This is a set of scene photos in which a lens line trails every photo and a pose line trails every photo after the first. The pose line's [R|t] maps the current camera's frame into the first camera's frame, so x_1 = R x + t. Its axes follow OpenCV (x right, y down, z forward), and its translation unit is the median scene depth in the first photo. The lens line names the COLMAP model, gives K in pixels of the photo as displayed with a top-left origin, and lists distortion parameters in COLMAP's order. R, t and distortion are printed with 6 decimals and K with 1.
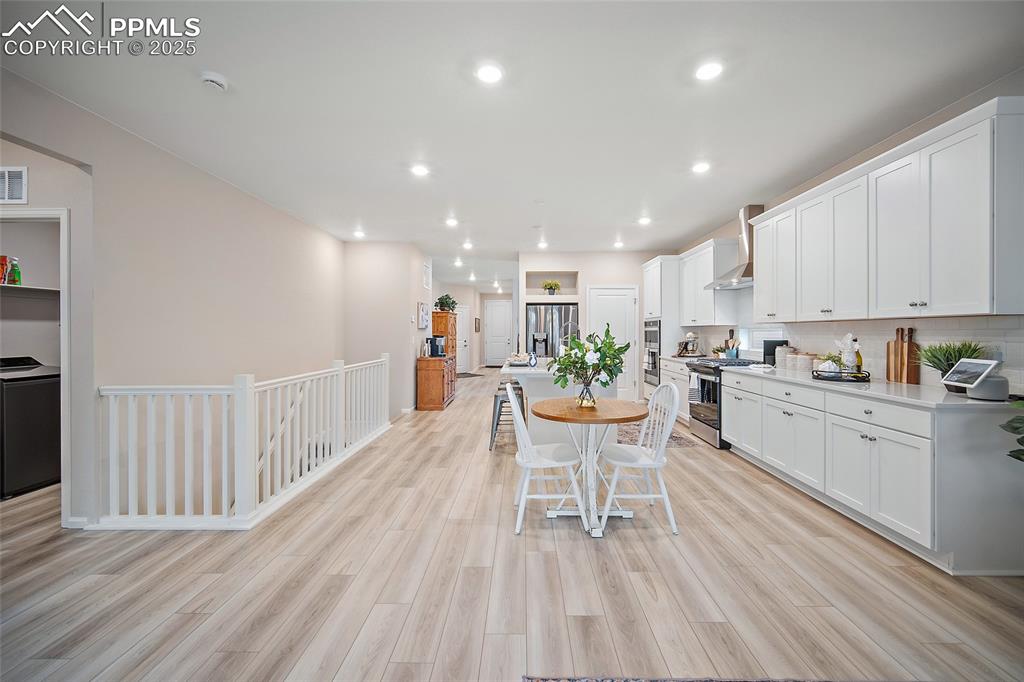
lens RADIAL K [[408.1, 0, 516.1], [0, 408.1, 330.0], [0, 0, 1]] dist [-0.003208, 0.000064]
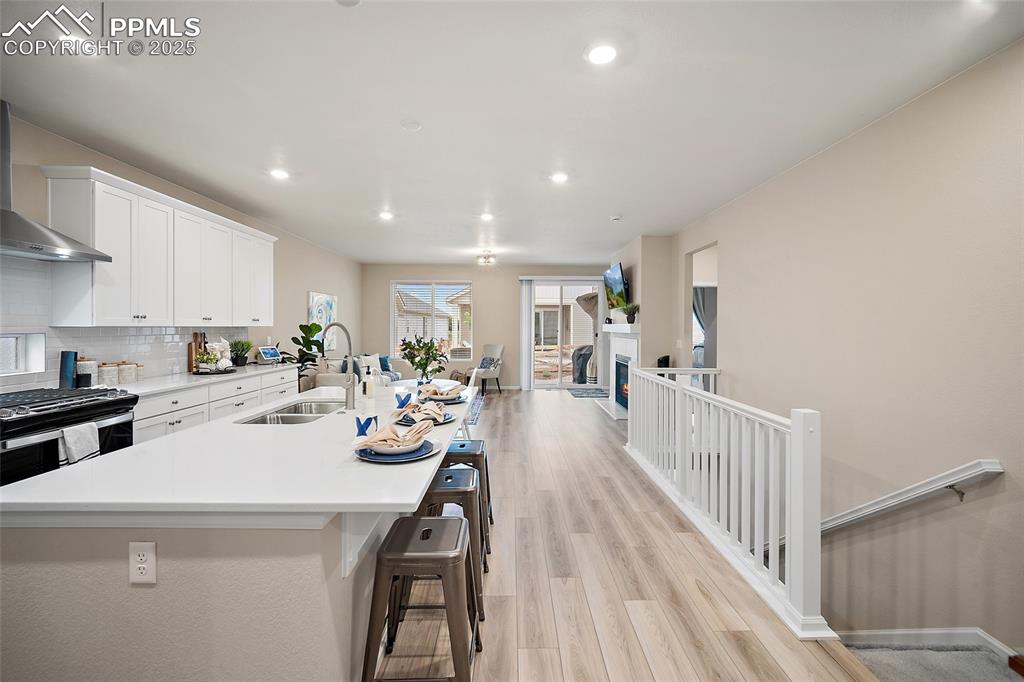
lens RADIAL K [[409.7, 0, 520.2], [0, 409.7, 330.3], [0, 0, 1]] dist [-0.002669, -0.000200]
pose [[-0.999188, -0.002623, -0.040215, -0.115231], [-0.002736, 0.999992, 0.002773, -0.019485], [0.040208, 0.002881, -0.999187, 2.368198]]
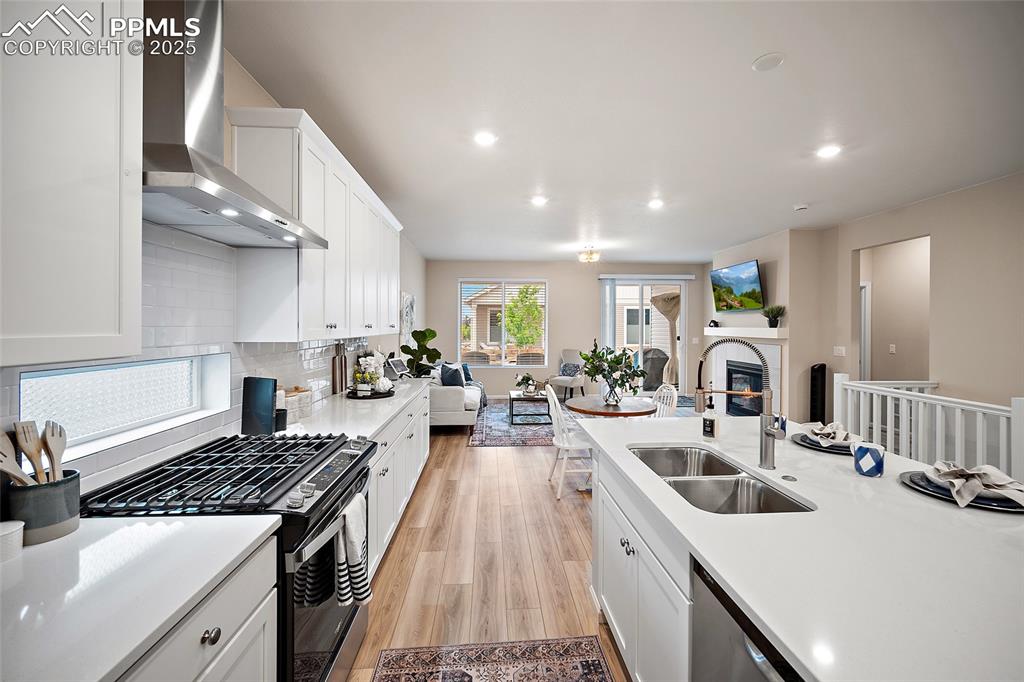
lens RADIAL K [[409.7, 0, 520.2], [0, 409.7, 330.3], [0, 0, 1]] dist [-0.002669, -0.000200]
pose [[-0.995852, 0.000089, -0.090988, 0.531069], [-0.000270, 0.999992, 0.003926, -0.044320], [0.090987, 0.003935, -0.995844, 2.072550]]
